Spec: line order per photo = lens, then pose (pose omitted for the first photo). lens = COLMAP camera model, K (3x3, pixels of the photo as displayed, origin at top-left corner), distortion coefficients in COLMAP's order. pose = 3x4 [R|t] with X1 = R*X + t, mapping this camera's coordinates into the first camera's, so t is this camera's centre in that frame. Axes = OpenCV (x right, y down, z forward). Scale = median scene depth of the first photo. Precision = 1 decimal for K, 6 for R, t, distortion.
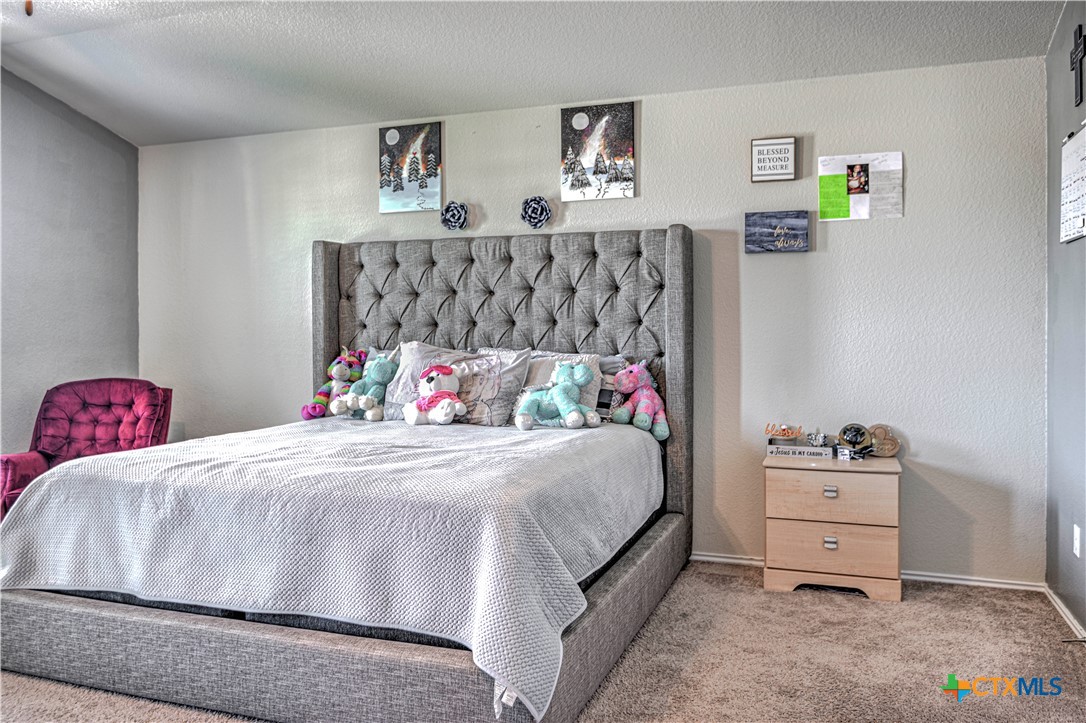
lens RADIAL K [[831.7, 0, 543.1], [0, 831.7, 359.8], [0, 0, 1]] dist [0.002653, 0.001609]
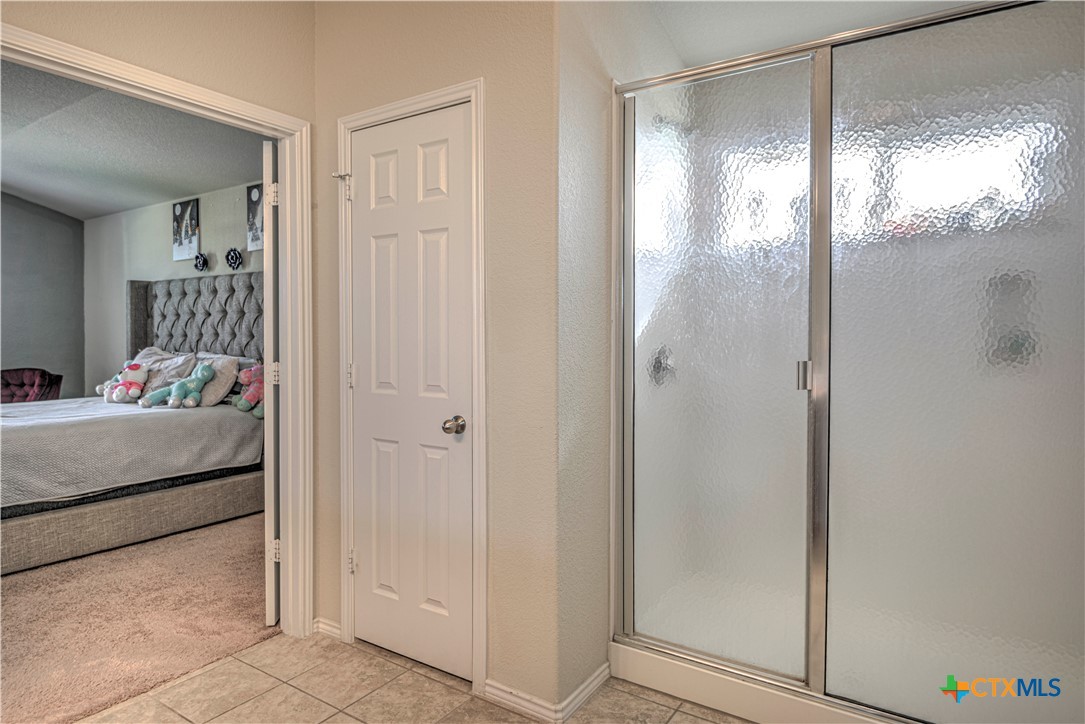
lens RADIAL K [[629.8, 0, 542.0], [0, 629.8, 357.4], [0, 0, 1]] dist [-0.003882, -0.000761]
pose [[0.973020, 0.014493, -0.230265, 0.729317], [-0.014666, 0.999892, 0.000958, -0.014086], [0.230254, 0.002445, 0.973127, 0.056071]]
